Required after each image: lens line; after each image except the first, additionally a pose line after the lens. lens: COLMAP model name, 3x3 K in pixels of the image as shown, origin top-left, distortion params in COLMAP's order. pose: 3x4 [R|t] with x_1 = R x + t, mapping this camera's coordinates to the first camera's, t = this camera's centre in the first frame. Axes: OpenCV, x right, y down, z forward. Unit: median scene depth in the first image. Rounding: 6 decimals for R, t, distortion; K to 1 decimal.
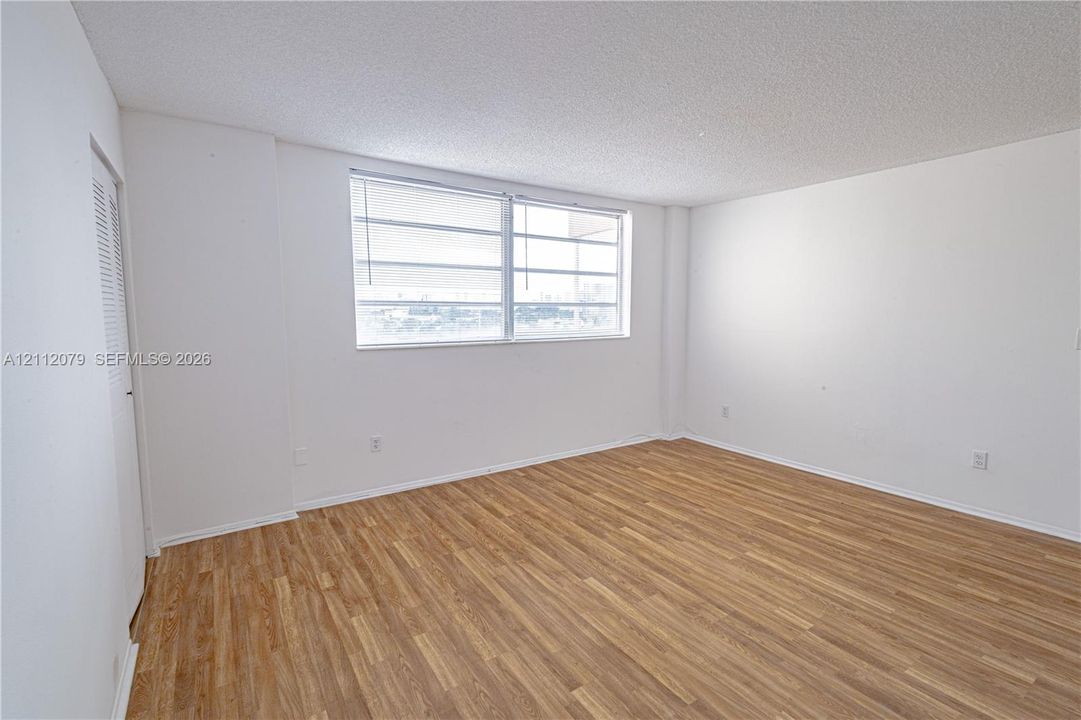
lens RADIAL K [[500.7, 0, 542.2], [0, 500.7, 361.3], [0, 0, 1]] dist [0.006632, 0.000544]
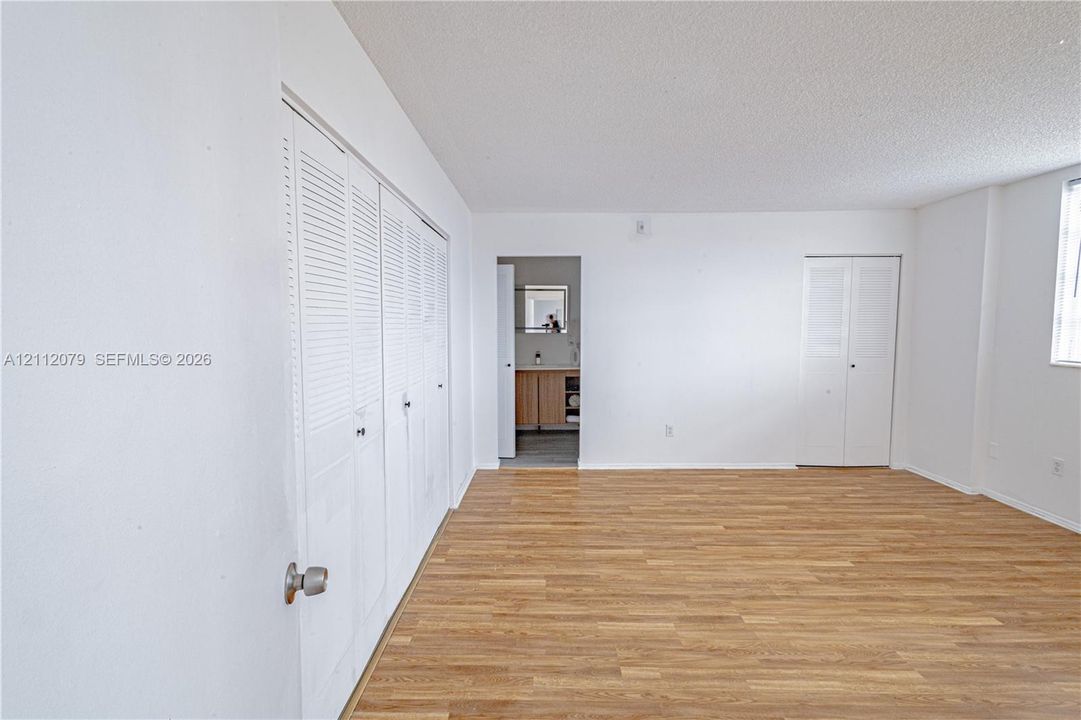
lens RADIAL K [[500.7, 0, 542.2], [0, 500.7, 361.3], [0, 0, 1]] dist [0.006632, 0.000544]
pose [[-0.564518, 0.067591, -0.822649, 1.345774], [-0.079353, 0.987581, 0.135596, -0.115106], [0.821597, 0.141826, -0.552144, 0.952956]]
